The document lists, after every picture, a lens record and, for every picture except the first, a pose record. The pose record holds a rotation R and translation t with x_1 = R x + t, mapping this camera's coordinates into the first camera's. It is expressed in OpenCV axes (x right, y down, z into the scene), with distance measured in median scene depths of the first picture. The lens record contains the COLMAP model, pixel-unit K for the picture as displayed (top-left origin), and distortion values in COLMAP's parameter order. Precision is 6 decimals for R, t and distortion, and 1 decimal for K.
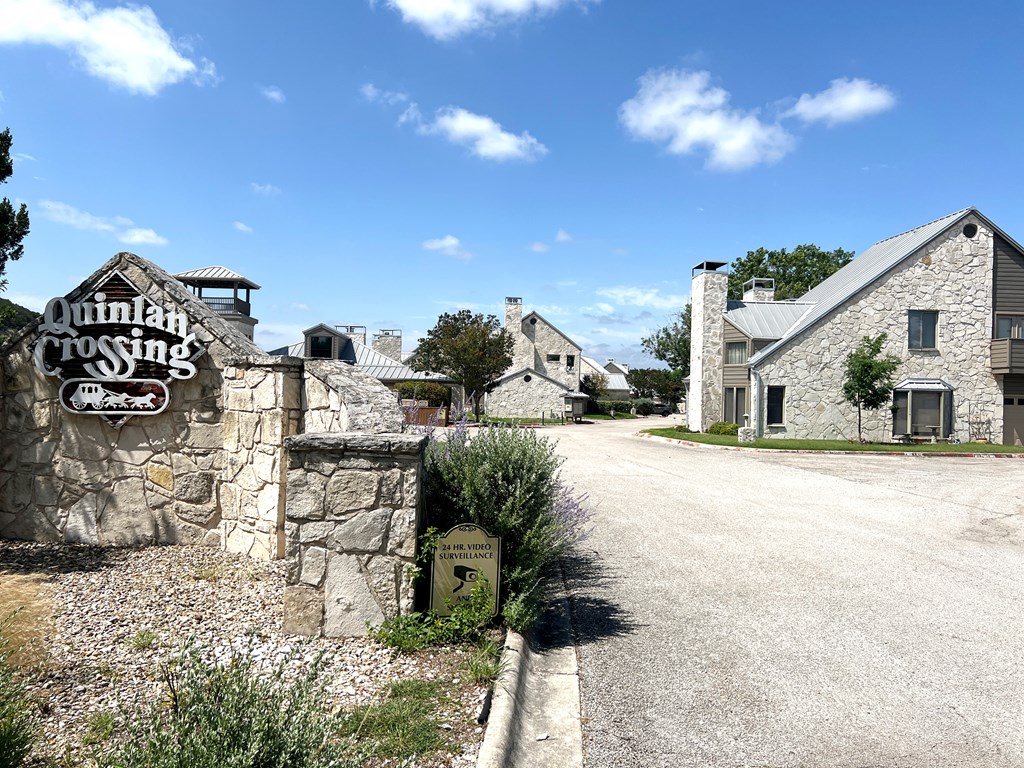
lens RADIAL K [[426.4, 0, 525.2], [0, 426.4, 385.6], [0, 0, 1]] dist [-0.001132, -0.000200]
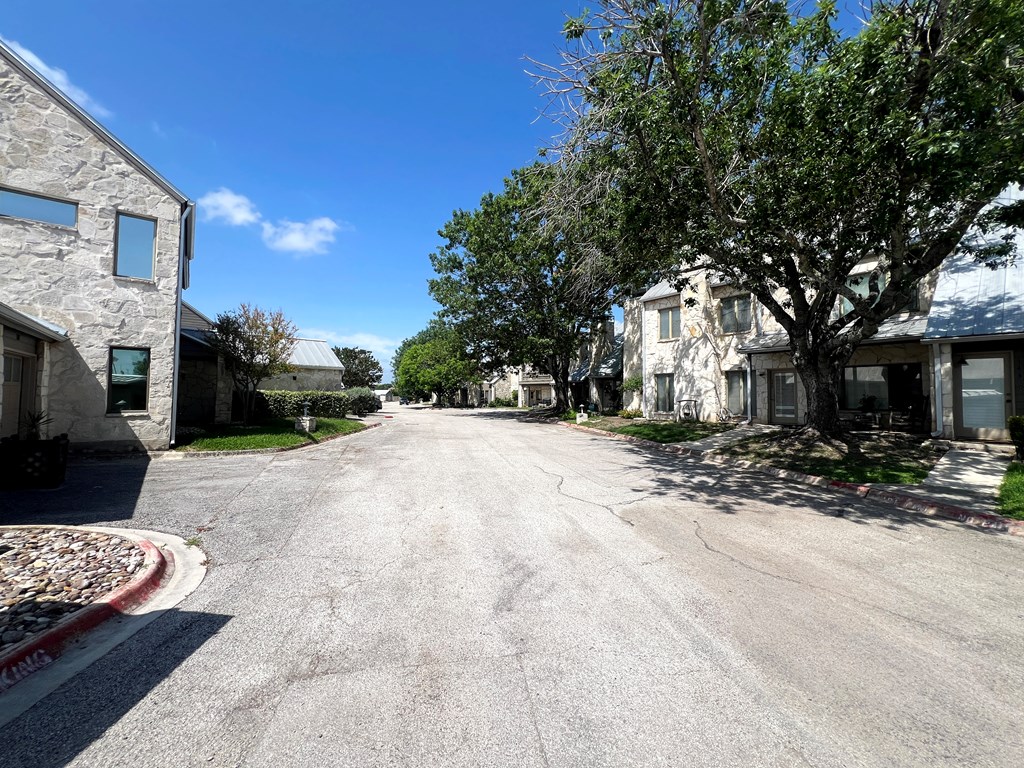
lens RADIAL K [[409.2, 0, 508.8], [0, 409.2, 381.1], [0, 0, 1]] dist [-0.000819, -0.000039]
pose [[0.777020, -0.000013, 0.629475, 0.106495], [-0.001400, 0.999997, 0.001749, 0.024829], [-0.629474, -0.002240, 0.777018, 0.557377]]
